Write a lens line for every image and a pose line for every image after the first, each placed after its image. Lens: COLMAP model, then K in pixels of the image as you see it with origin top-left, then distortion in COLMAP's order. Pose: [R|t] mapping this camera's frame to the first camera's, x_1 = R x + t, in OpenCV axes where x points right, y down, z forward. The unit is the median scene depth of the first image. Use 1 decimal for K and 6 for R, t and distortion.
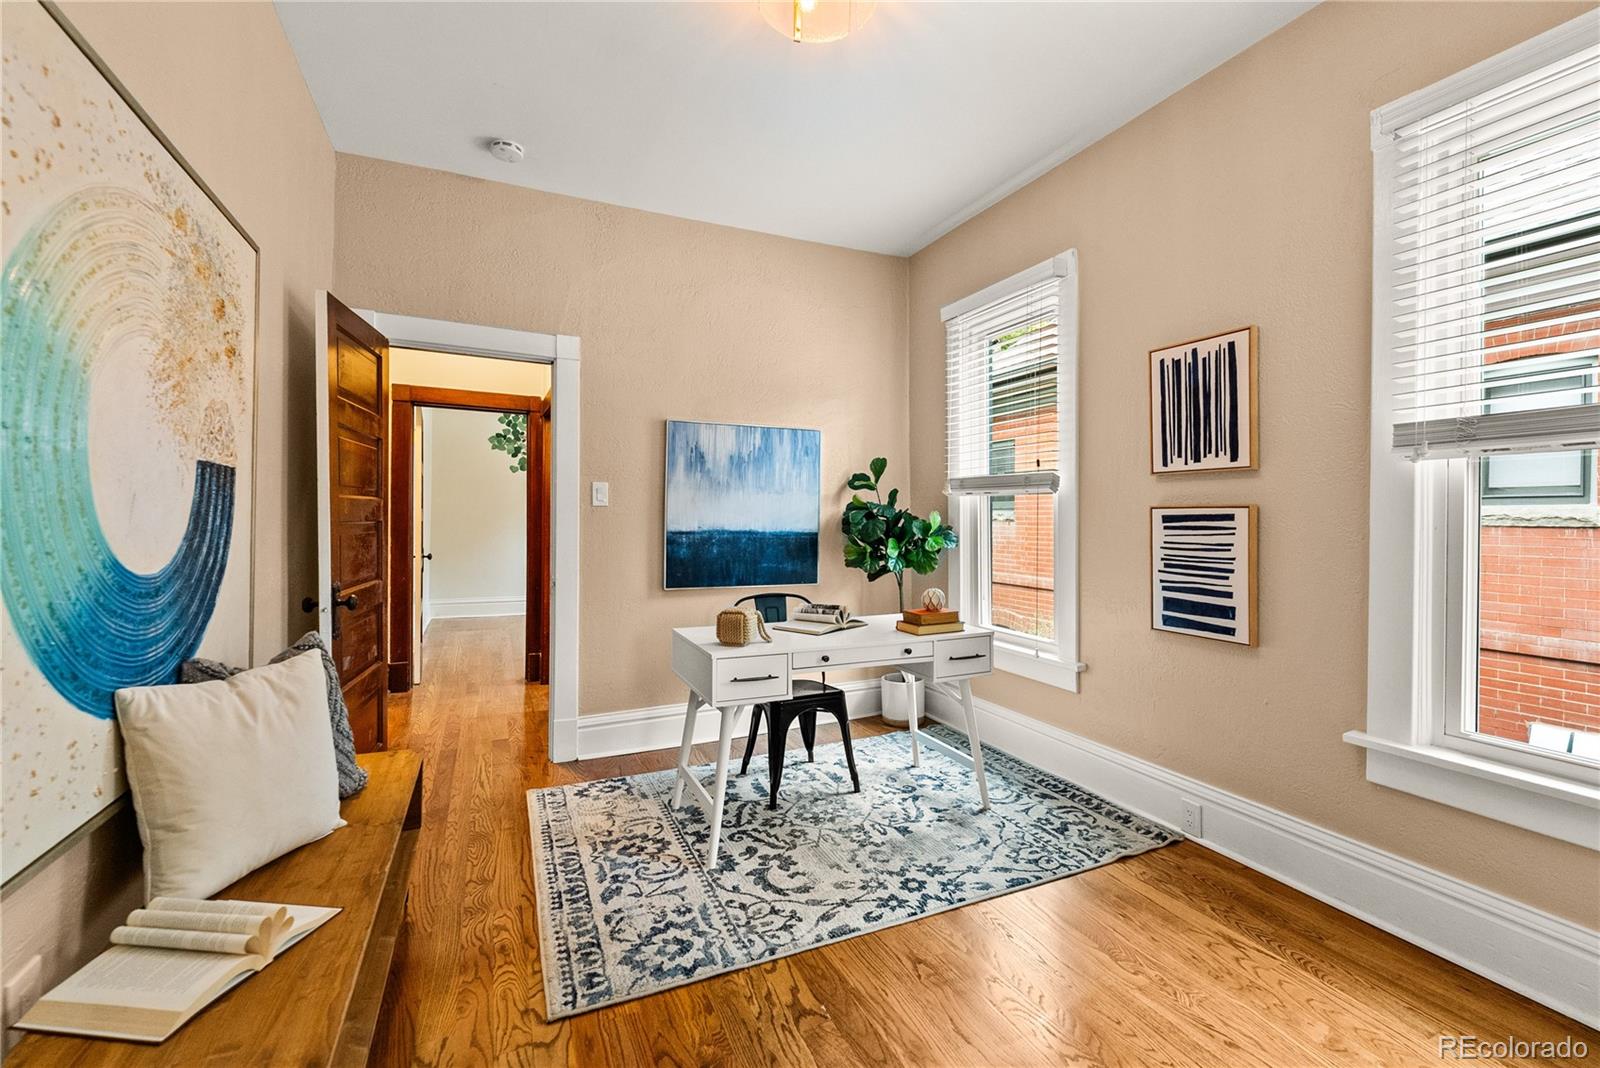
lens RADIAL K [[666.6, 0, 798.6], [0, 666.6, 519.1], [0, 0, 1]] dist [0.000790, -0.000320]
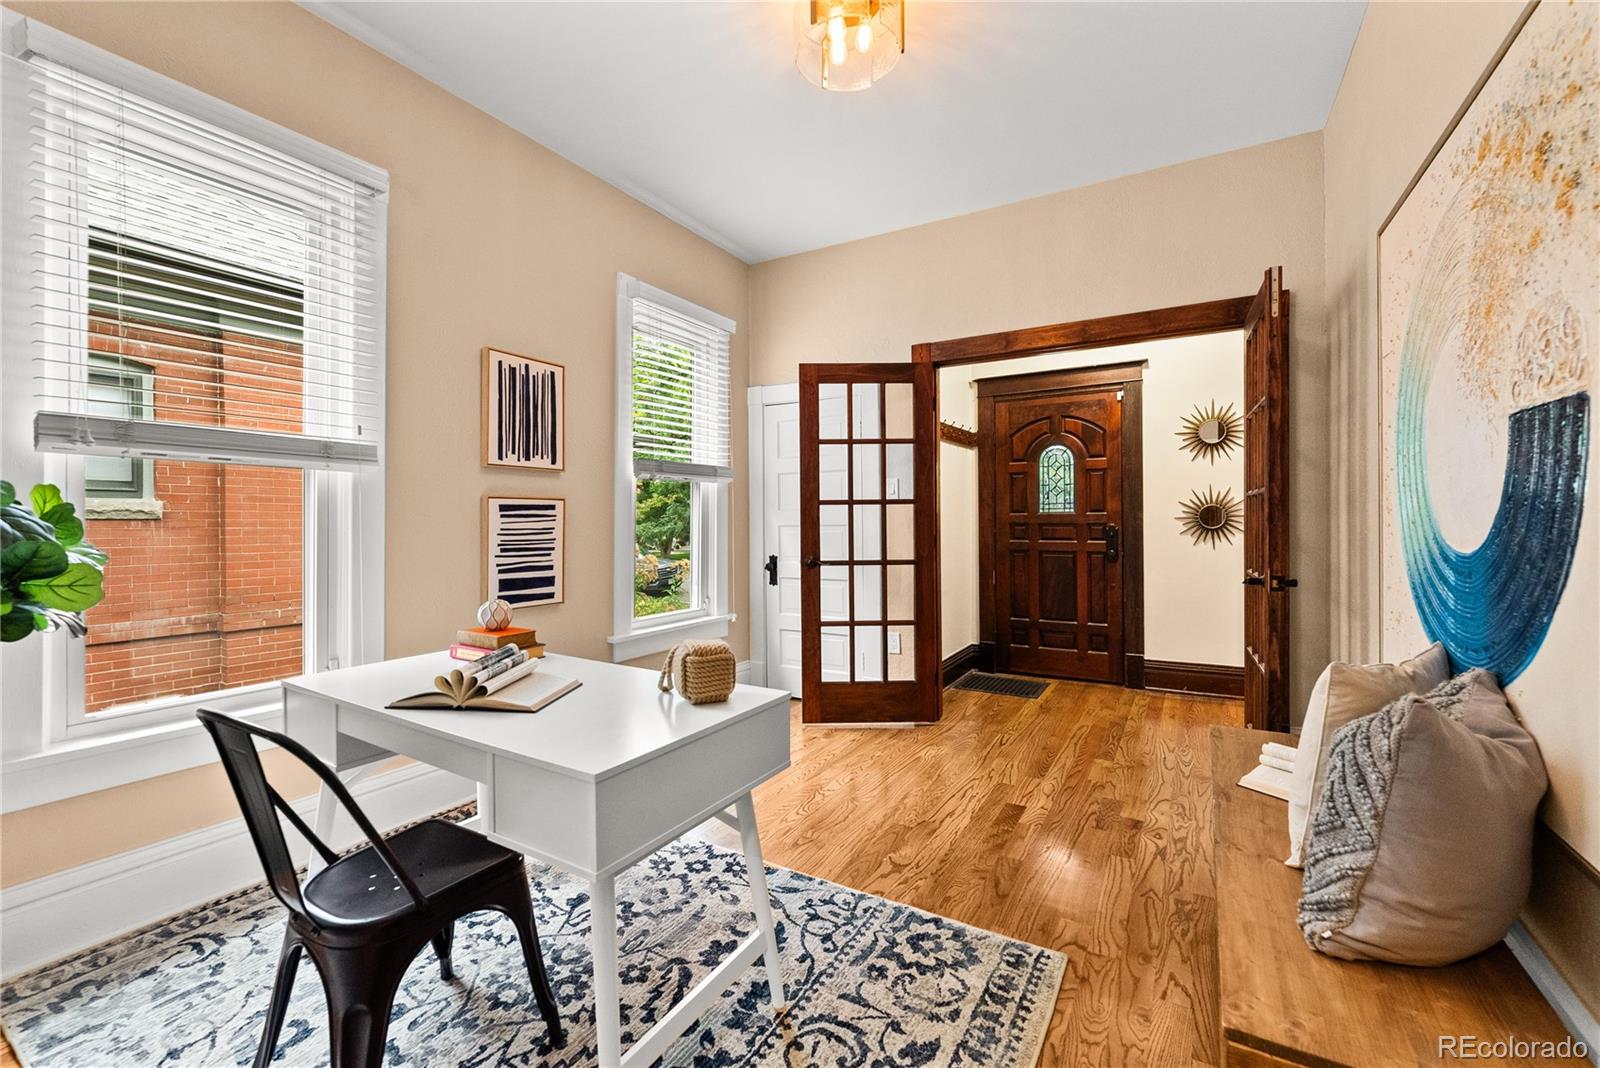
lens RADIAL K [[666.6, 0, 798.0], [0, 666.6, 527.6], [0, 0, 1]] dist [0.000790, -0.000320]
pose [[-0.565539, -0.012750, 0.824623, -0.748407], [0.000021, 0.999880, 0.015473, 0.018049], [-0.824722, 0.008768, -0.565471, 1.451825]]
